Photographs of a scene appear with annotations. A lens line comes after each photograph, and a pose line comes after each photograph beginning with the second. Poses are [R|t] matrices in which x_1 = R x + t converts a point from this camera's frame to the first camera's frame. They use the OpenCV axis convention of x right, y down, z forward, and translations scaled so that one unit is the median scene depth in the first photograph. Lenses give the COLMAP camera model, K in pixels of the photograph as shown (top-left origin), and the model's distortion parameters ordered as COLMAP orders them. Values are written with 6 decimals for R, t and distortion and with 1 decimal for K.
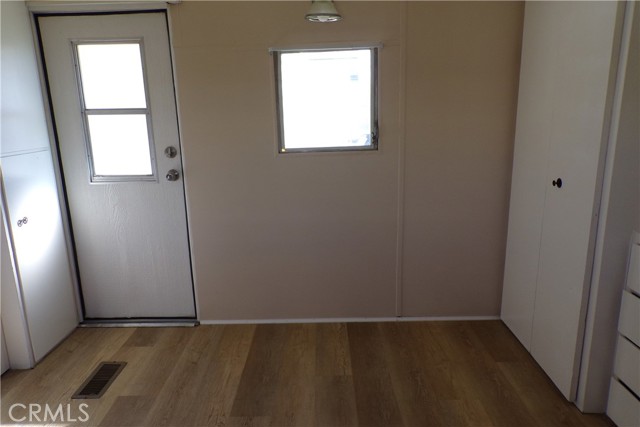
lens RADIAL K [[433.0, 0, 316.2], [0, 433.0, 211.5], [0, 0, 1]] dist [-0.000222, 0.003045]
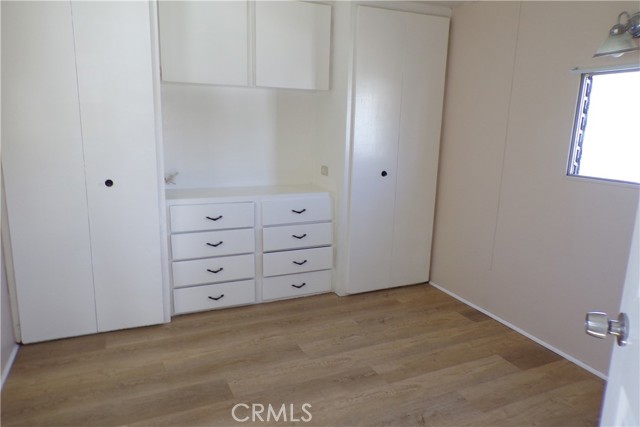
lens RADIAL K [[433.0, 0, 316.2], [0, 433.0, 211.5], [0, 0, 1]] dist [-0.000222, 0.003045]
pose [[-0.420285, -0.166394, 0.892005, -0.812078], [0.194312, 0.943734, 0.267597, -0.195372], [-0.886342, 0.285795, -0.364305, 0.882016]]
